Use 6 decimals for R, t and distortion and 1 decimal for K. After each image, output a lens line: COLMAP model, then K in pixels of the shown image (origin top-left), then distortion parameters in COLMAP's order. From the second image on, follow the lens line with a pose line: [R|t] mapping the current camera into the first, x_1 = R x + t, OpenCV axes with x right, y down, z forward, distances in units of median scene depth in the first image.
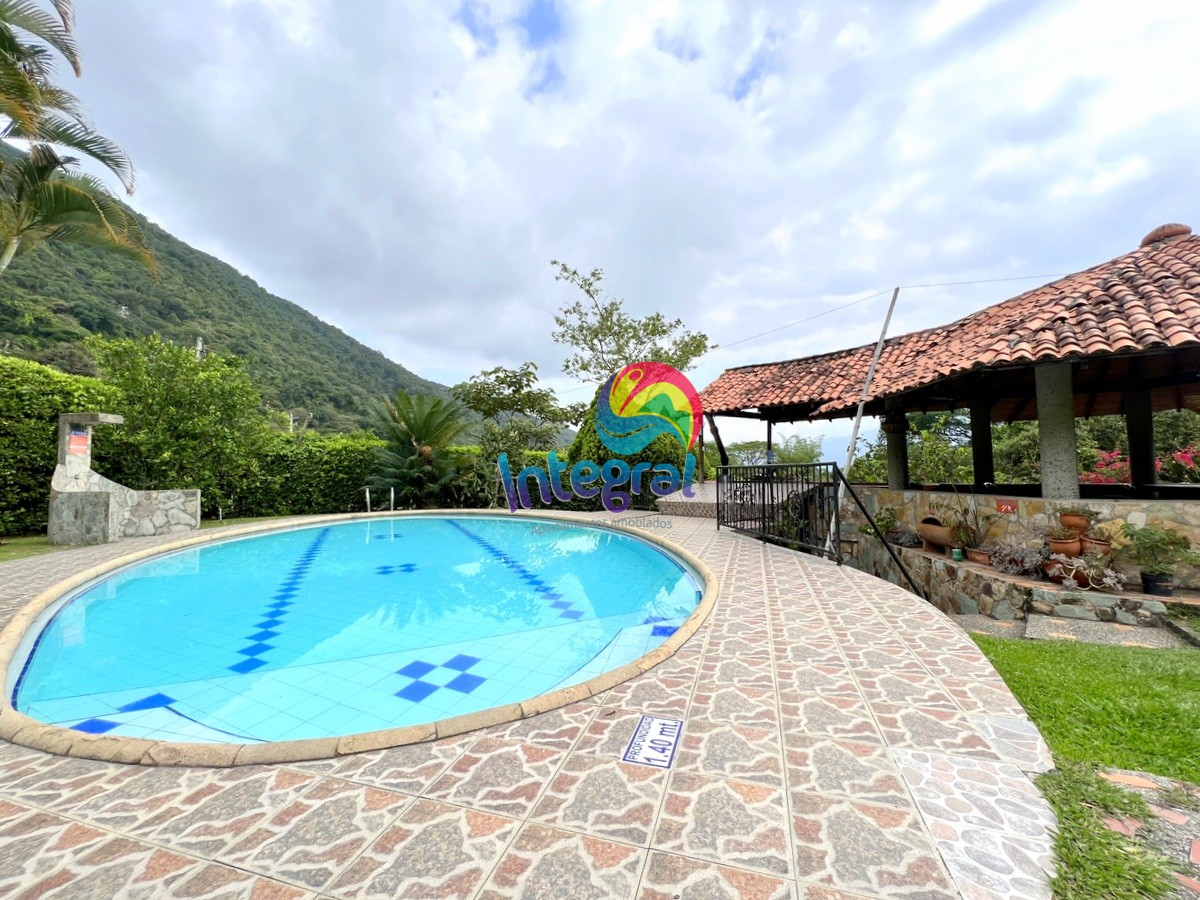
lens RADIAL K [[488.2, 0, 600.0], [0, 488.2, 450.0], [0, 0, 1]] dist [-0.003265, -0.000512]
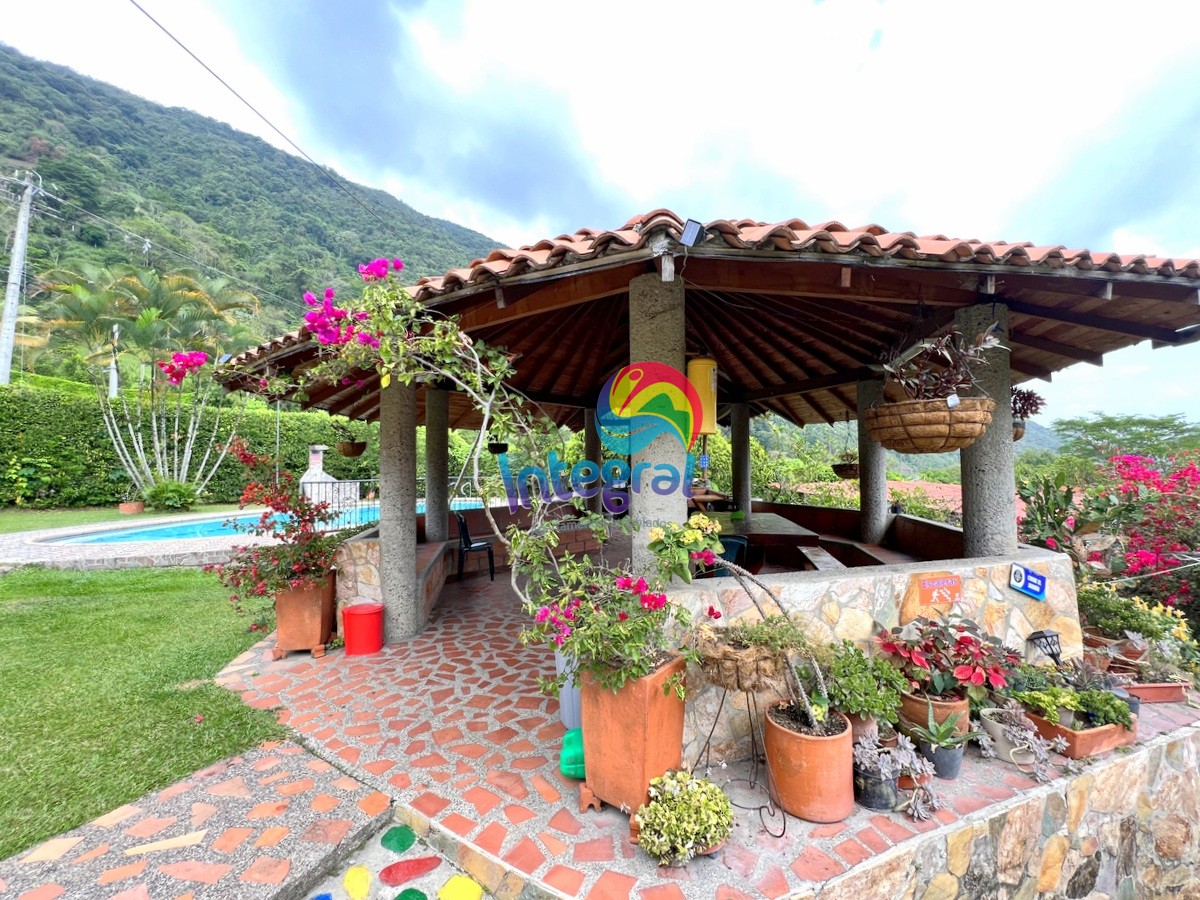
lens RADIAL K [[490.1, 0, 600.0], [0, 490.1, 450.0], [0, 0, 1]] dist [-0.000540, 0.000536]
pose [[0.740253, -0.014763, -0.672166, 1.224138], [0.030183, 0.999481, 0.011289, -0.038038], [0.671650, -0.028645, 0.740314, 0.207427]]
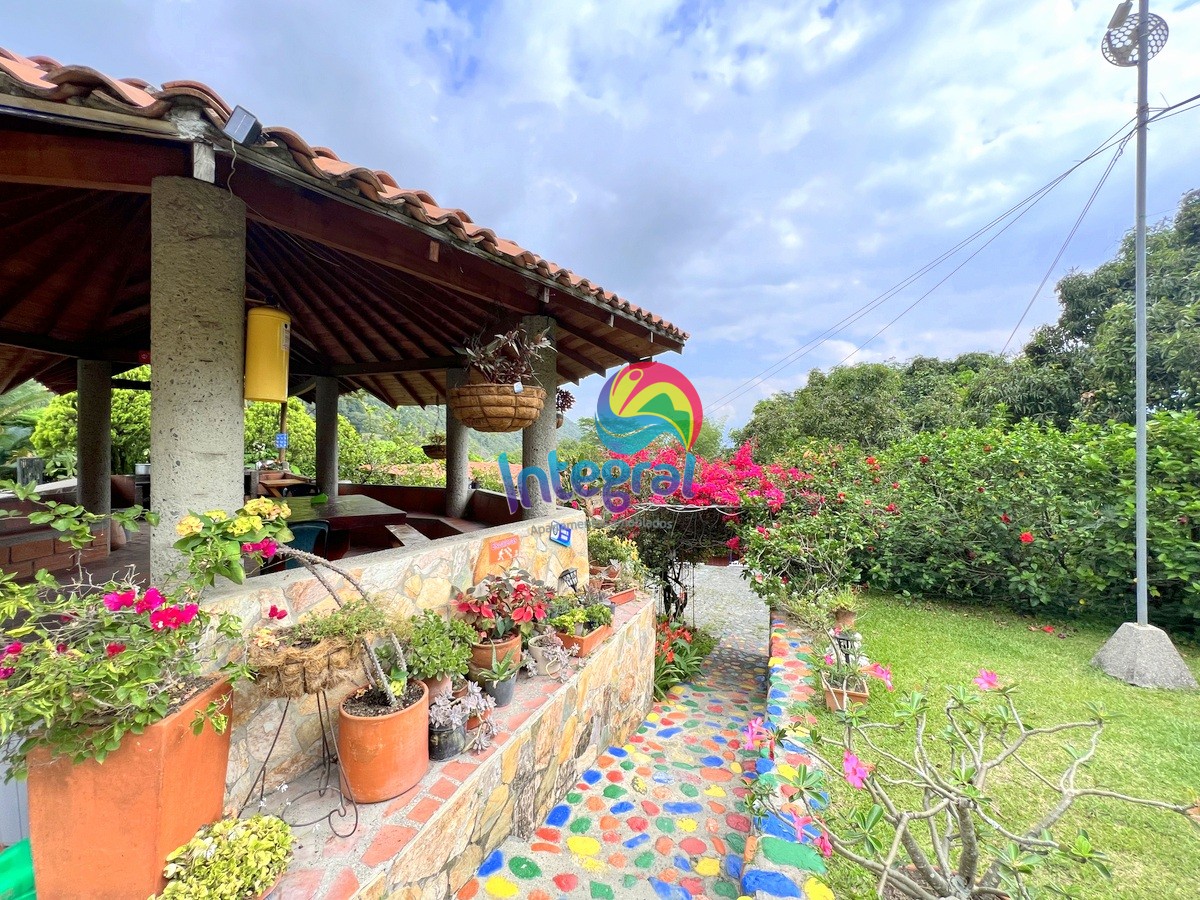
lens RADIAL K [[478.0, 0, 600.0], [0, 478.0, 450.0], [0, 0, 1]] dist [-0.000719, 0.000025]
pose [[0.998214, 0.019359, 0.056519, 1.223489], [-0.022140, 0.998553, 0.048997, -0.033160], [-0.055488, -0.050161, 0.997199, 0.221091]]
